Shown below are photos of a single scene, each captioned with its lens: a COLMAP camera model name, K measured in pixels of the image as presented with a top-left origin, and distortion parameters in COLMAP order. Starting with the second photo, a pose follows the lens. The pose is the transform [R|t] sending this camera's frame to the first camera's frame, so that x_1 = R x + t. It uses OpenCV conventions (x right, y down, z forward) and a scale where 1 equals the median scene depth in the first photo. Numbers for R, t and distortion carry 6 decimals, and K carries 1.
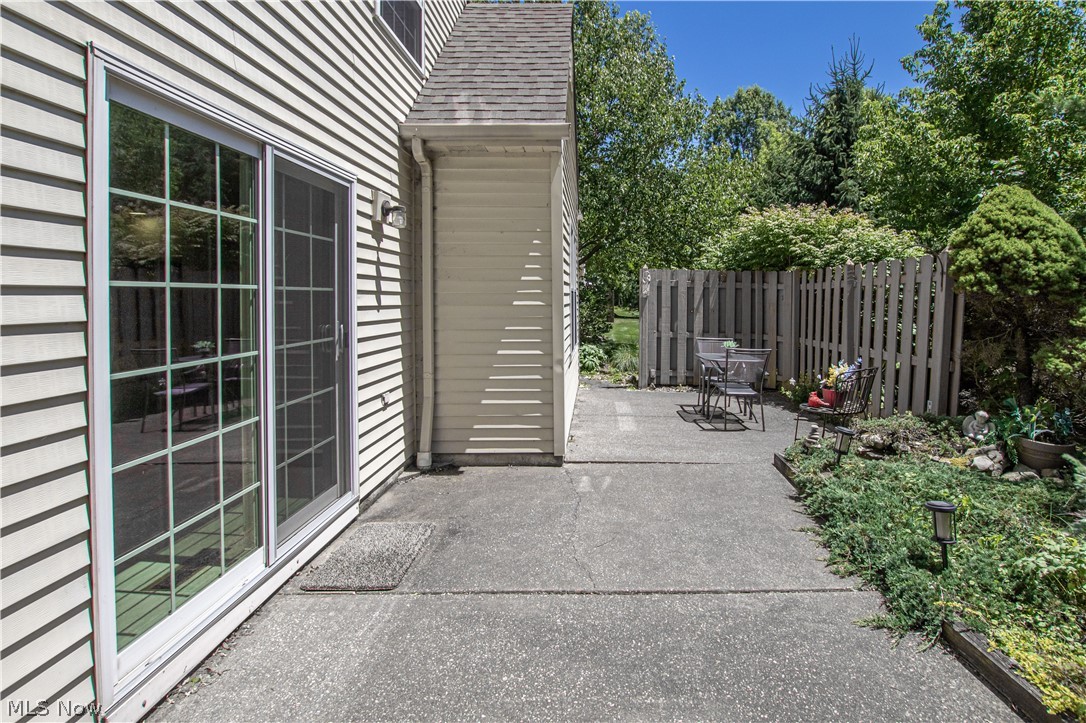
lens RADIAL K [[556.7, 0, 600.9], [0, 556.7, 291.4], [0, 0, 1]] dist [-0.033573, 0.000483]
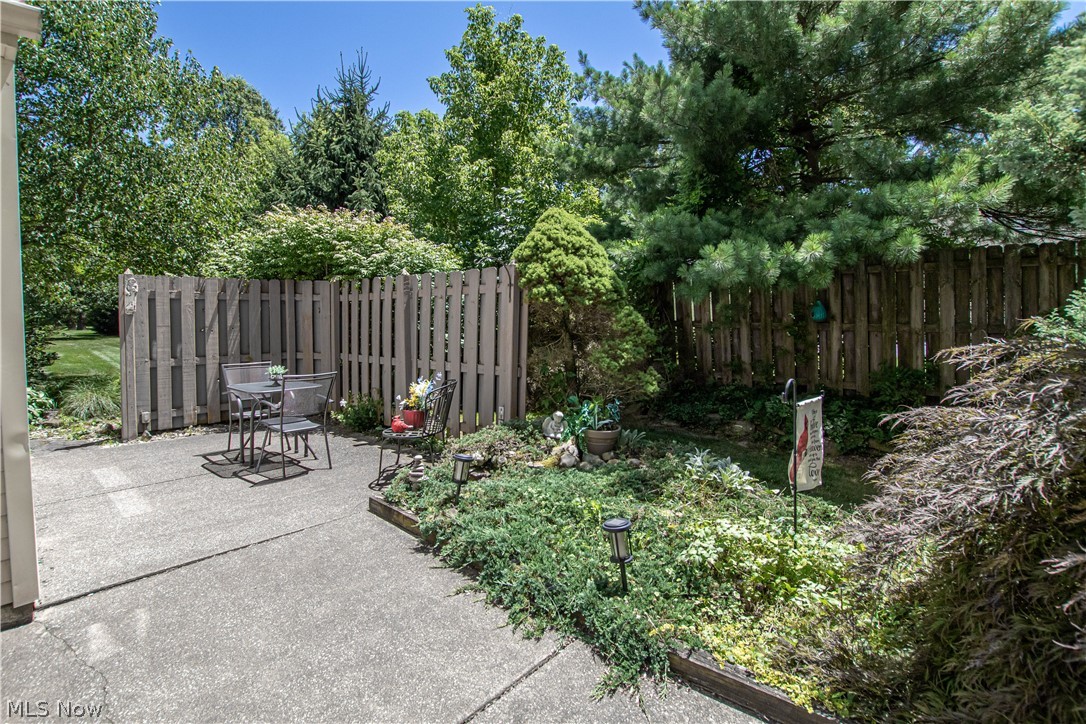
lens RADIAL K [[535.3, 0, 545.0], [0, 535.3, 308.7], [0, 0, 1]] dist [-0.029462, 0.001777]
pose [[0.686055, -0.021762, 0.727224, -0.084760], [0.010633, 0.999746, 0.019886, -0.007536], [-0.727472, -0.005910, 0.686112, 0.251191]]
